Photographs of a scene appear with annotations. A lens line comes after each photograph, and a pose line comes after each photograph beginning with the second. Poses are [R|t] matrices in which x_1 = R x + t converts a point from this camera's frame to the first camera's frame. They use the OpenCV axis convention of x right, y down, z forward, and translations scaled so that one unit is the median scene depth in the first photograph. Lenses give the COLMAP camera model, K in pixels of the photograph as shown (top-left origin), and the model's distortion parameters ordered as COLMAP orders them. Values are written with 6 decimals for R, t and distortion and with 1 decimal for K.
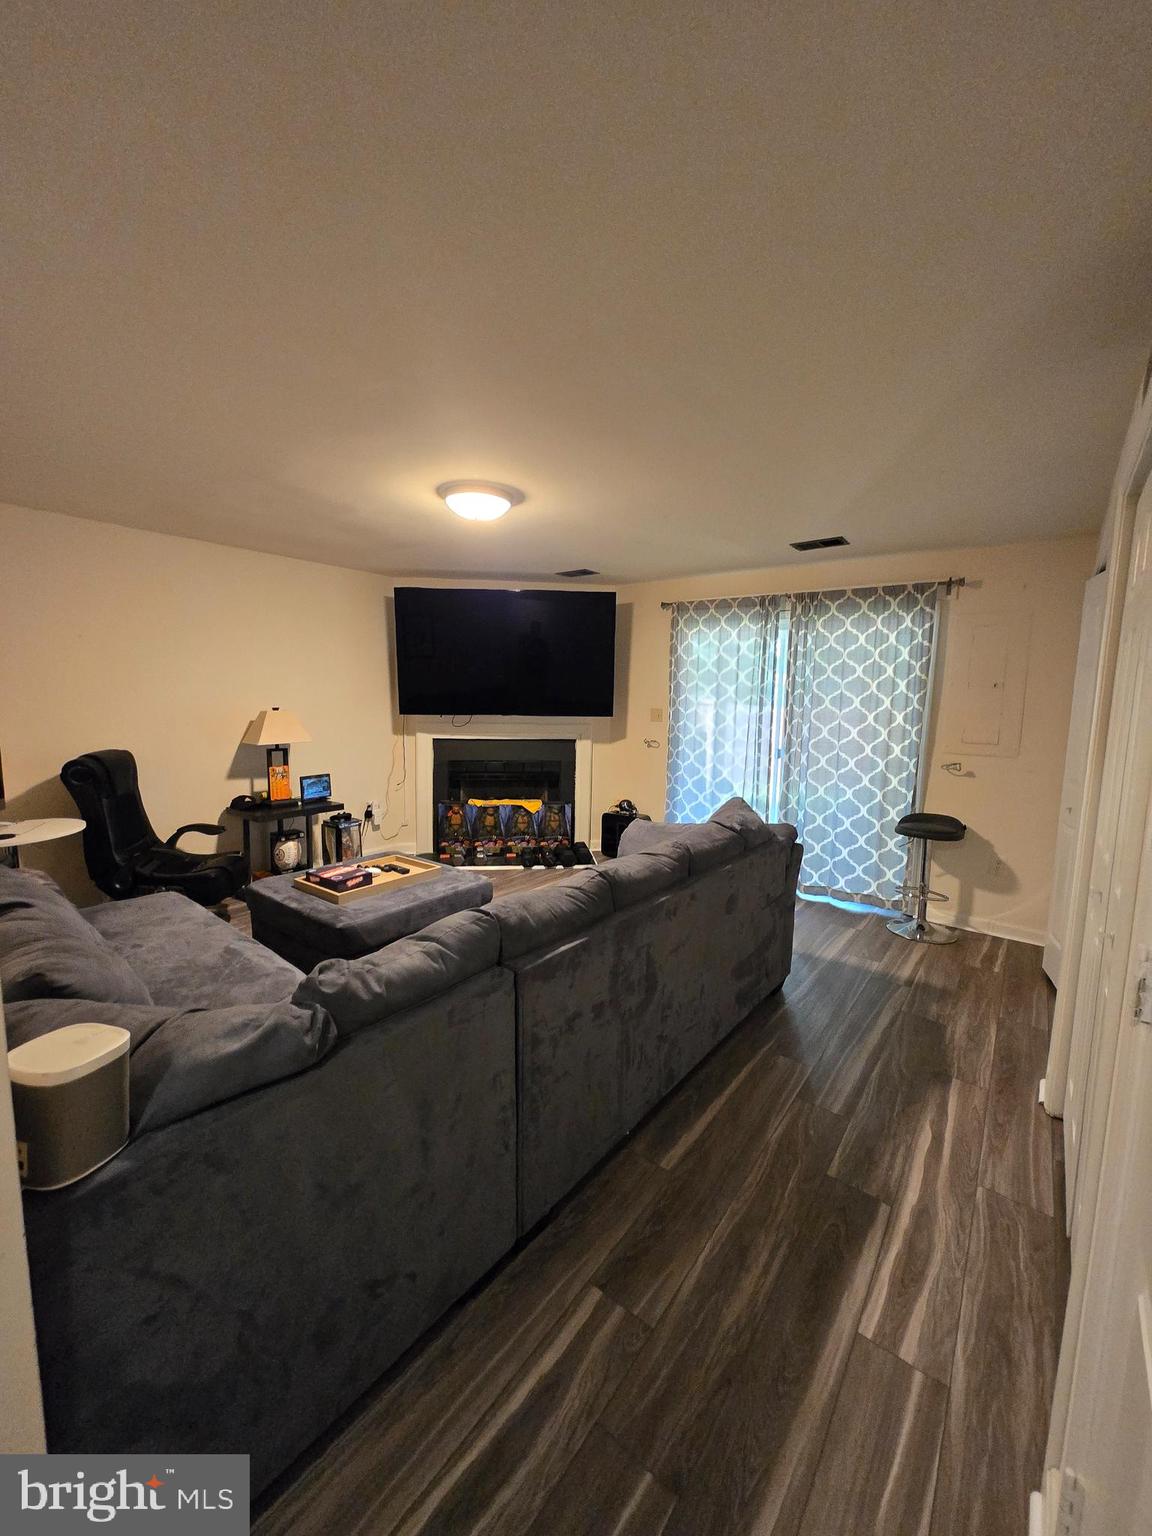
lens RADIAL K [[601.4, 0, 576.8], [0, 601.4, 771.3], [0, 0, 1]] dist [0.000252, -0.000896]
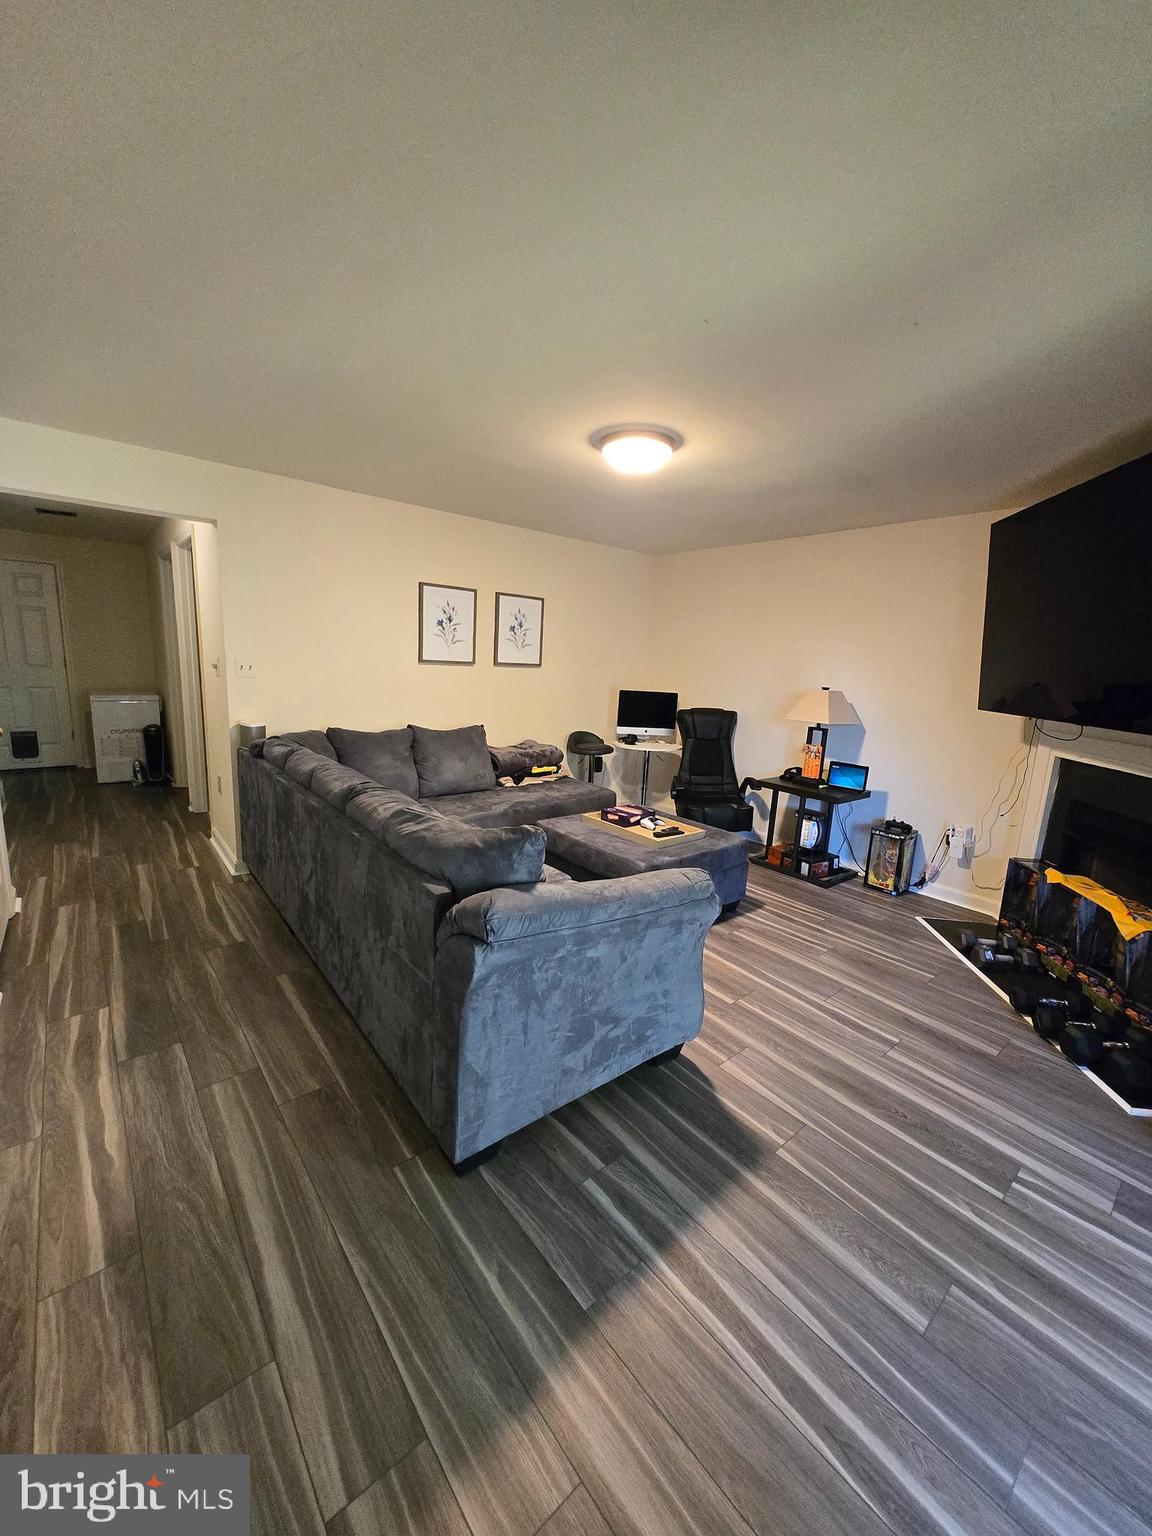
lens RADIAL K [[601.4, 0, 575.6], [0, 601.4, 766.7], [0, 0, 1]] dist [0.000252, -0.000896]
pose [[-0.217029, 0.144705, -0.965380, 1.203733], [-0.179458, 0.966182, 0.185170, -0.186792], [0.959528, 0.213432, -0.183721, 1.702235]]
